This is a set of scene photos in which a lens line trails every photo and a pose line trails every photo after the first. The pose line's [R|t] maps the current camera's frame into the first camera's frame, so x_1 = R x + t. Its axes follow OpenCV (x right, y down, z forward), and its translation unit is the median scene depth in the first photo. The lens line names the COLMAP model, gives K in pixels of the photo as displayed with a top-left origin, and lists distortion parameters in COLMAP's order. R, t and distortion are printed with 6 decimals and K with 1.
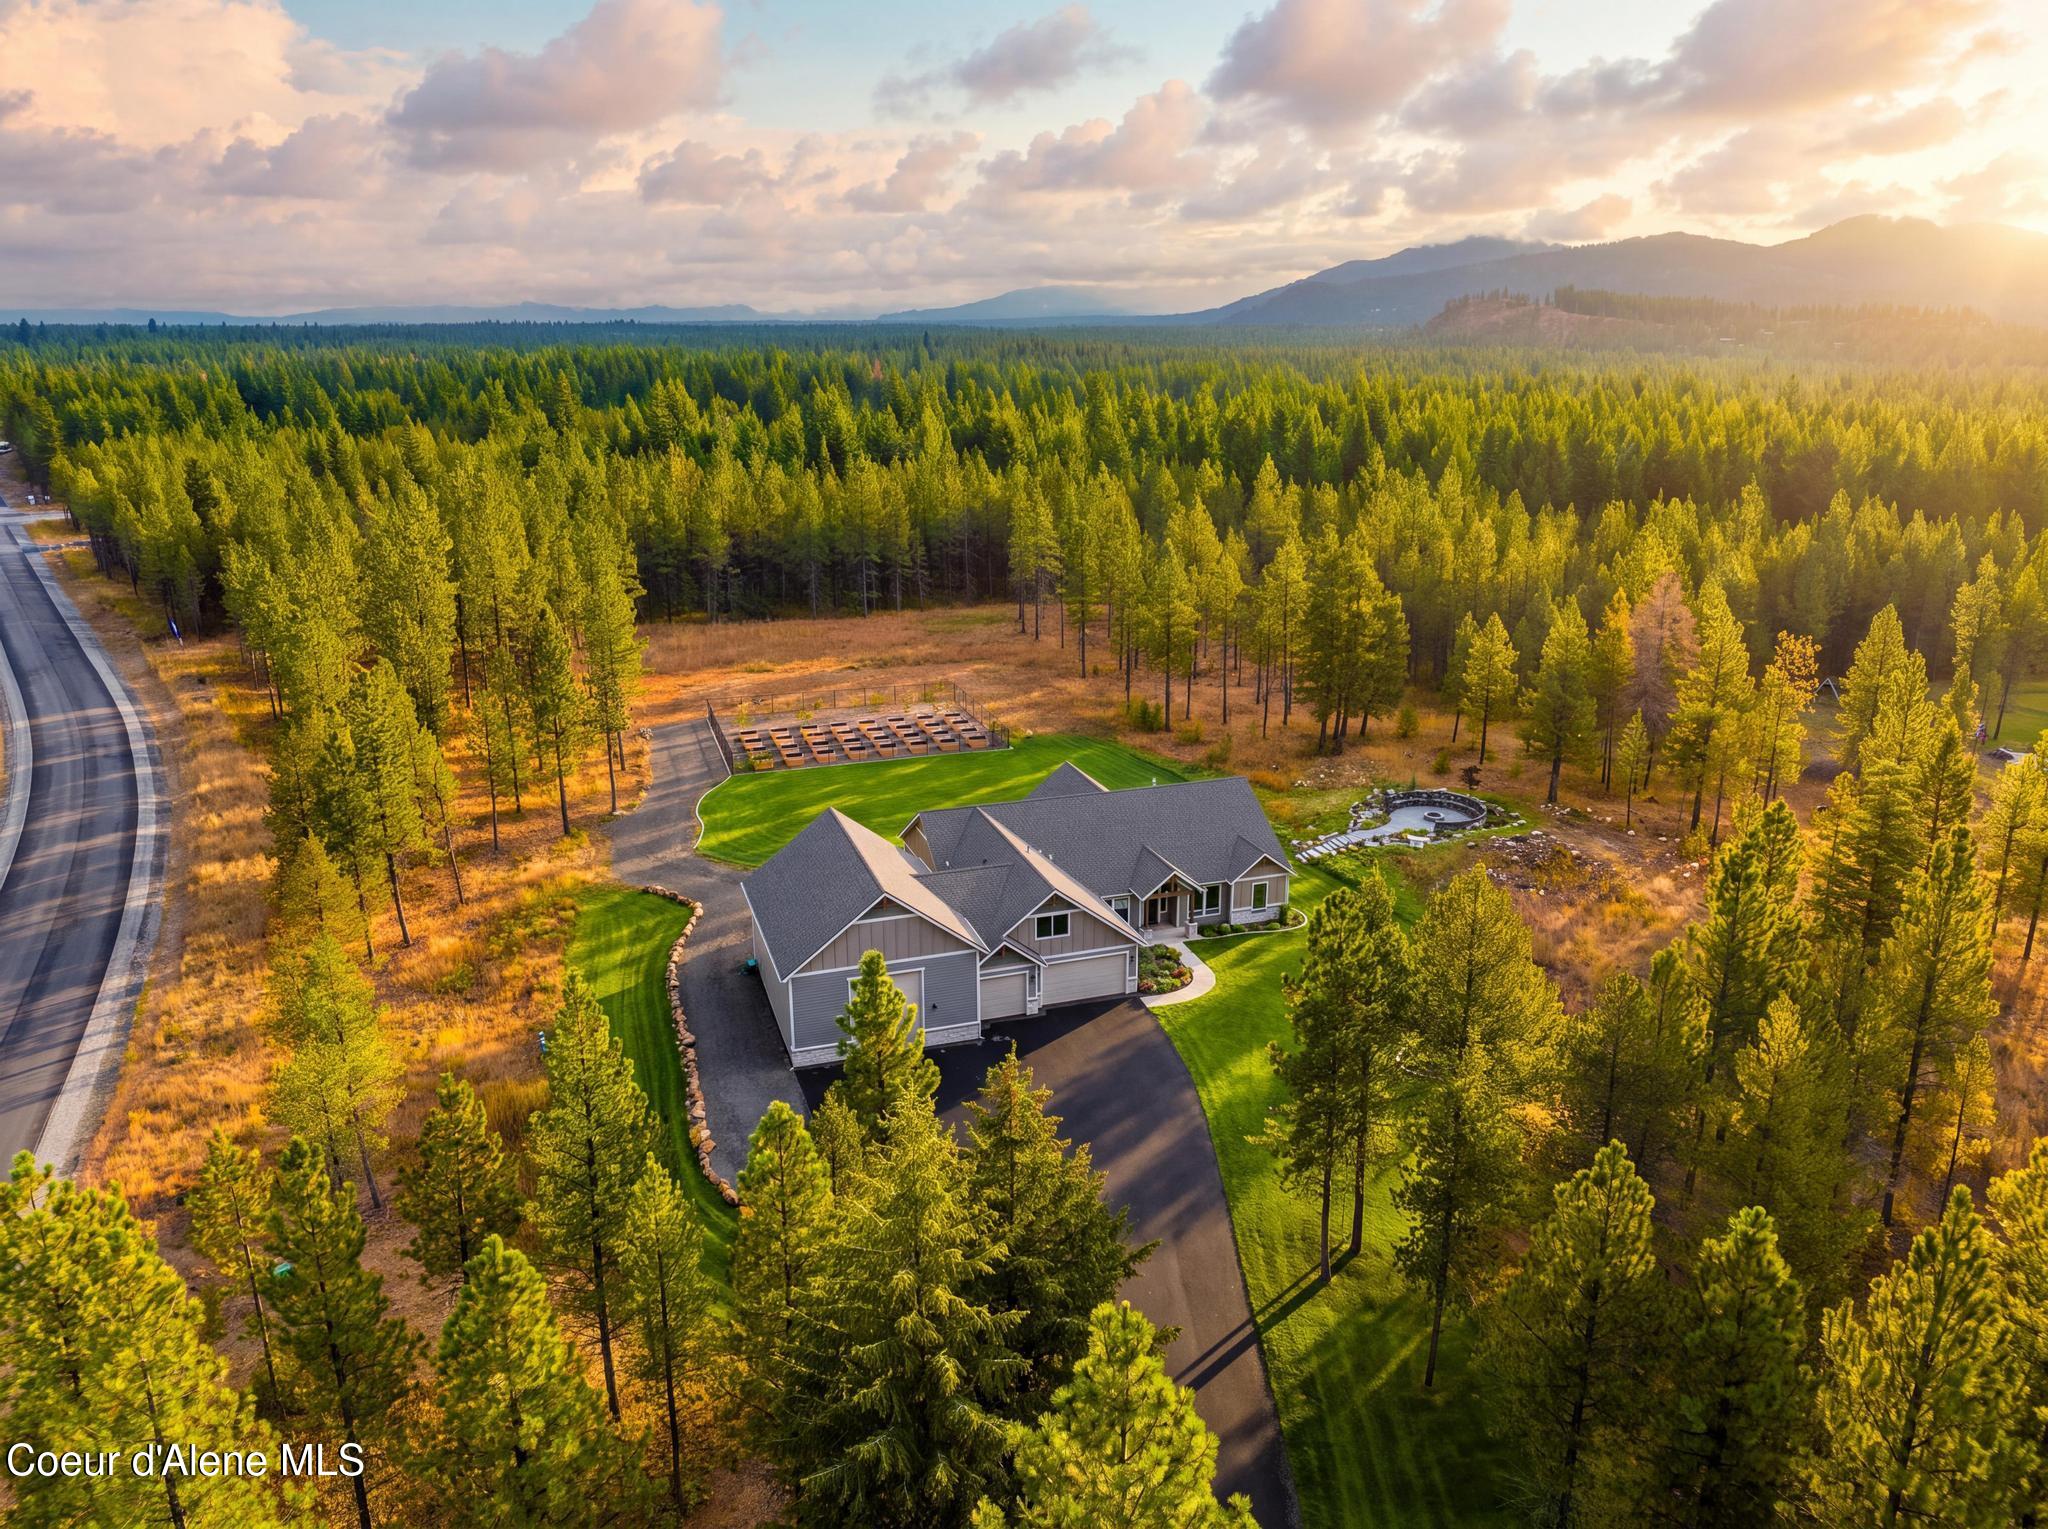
lens RADIAL K [[1461.3, 0, 1024.0], [0, 1461.3, 764.5], [0, 0, 1]] dist [0.002705, 0.001803]
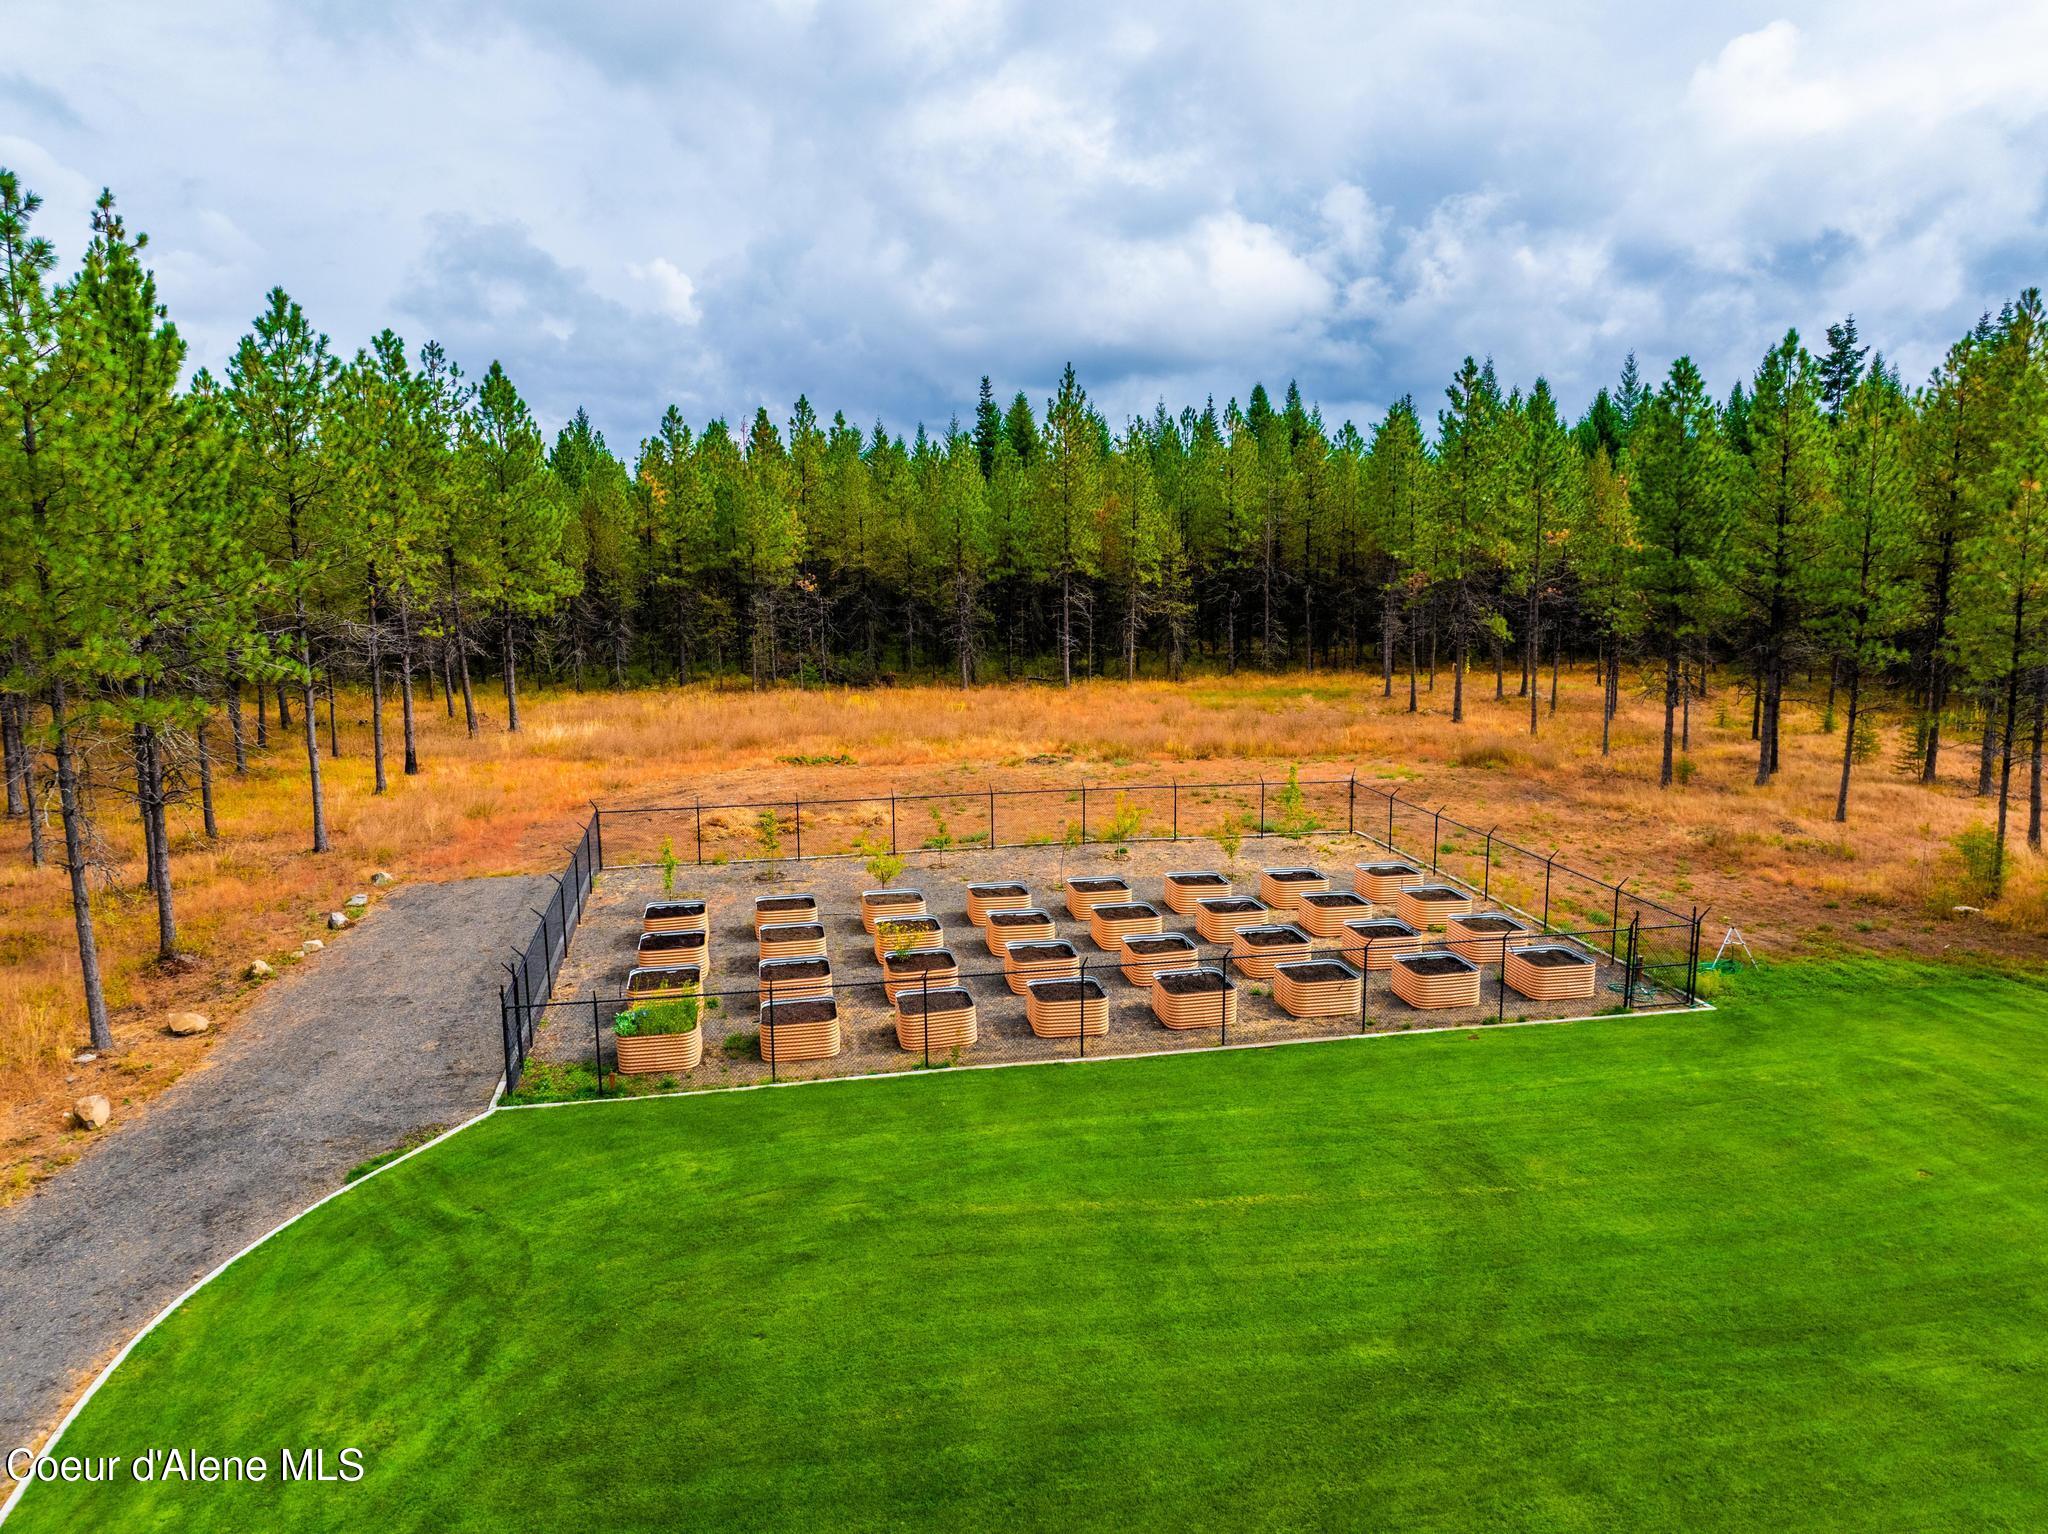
lens RADIAL K [[1461.3, 0, 1024.0], [0, 1461.3, 767.0], [0, 0, 1]] dist [0.002705, 0.001803]
pose [[0.992722, 0.012786, -0.119744, -0.109238], [-0.027315, 0.992338, -0.120495, -0.021619], [0.117286, 0.122889, 0.985466, 0.888475]]
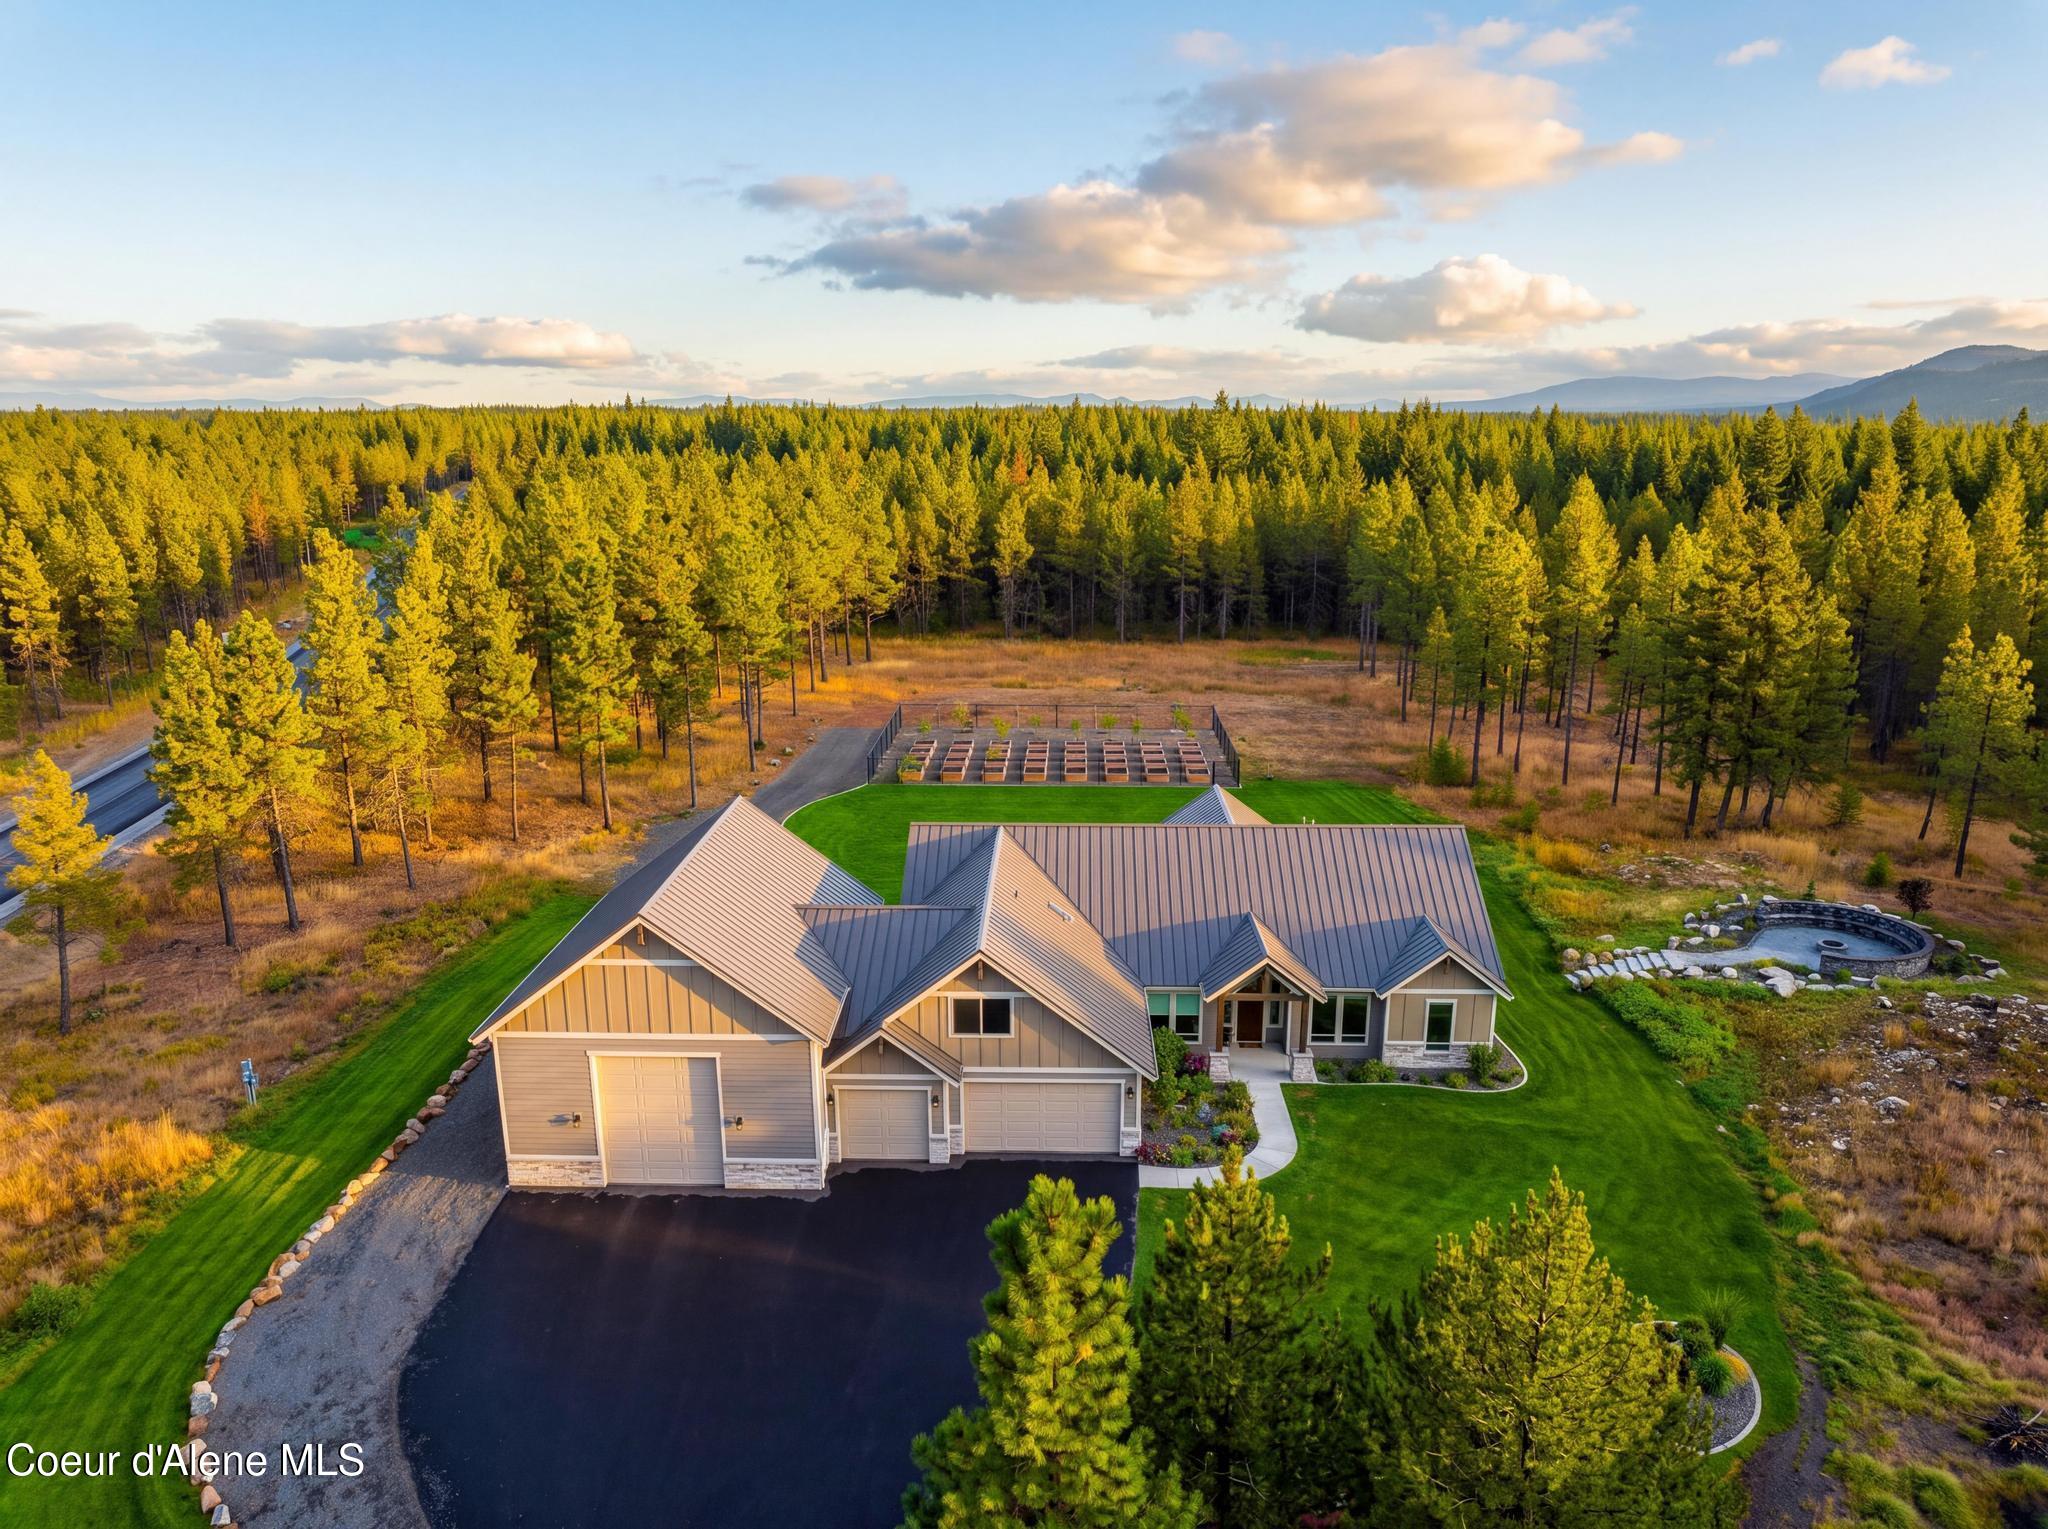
lens RADIAL K [[1462.6, 0, 1000.5], [0, 1462.6, 758.6], [0, 0, 1]] dist [0.001081, 0.000881]
pose [[0.934408, 0.088655, -0.344996, 0.160092], [-0.109788, 0.993060, -0.042164, 0.021699], [0.338864, 0.077275, 0.937656, 0.311671]]
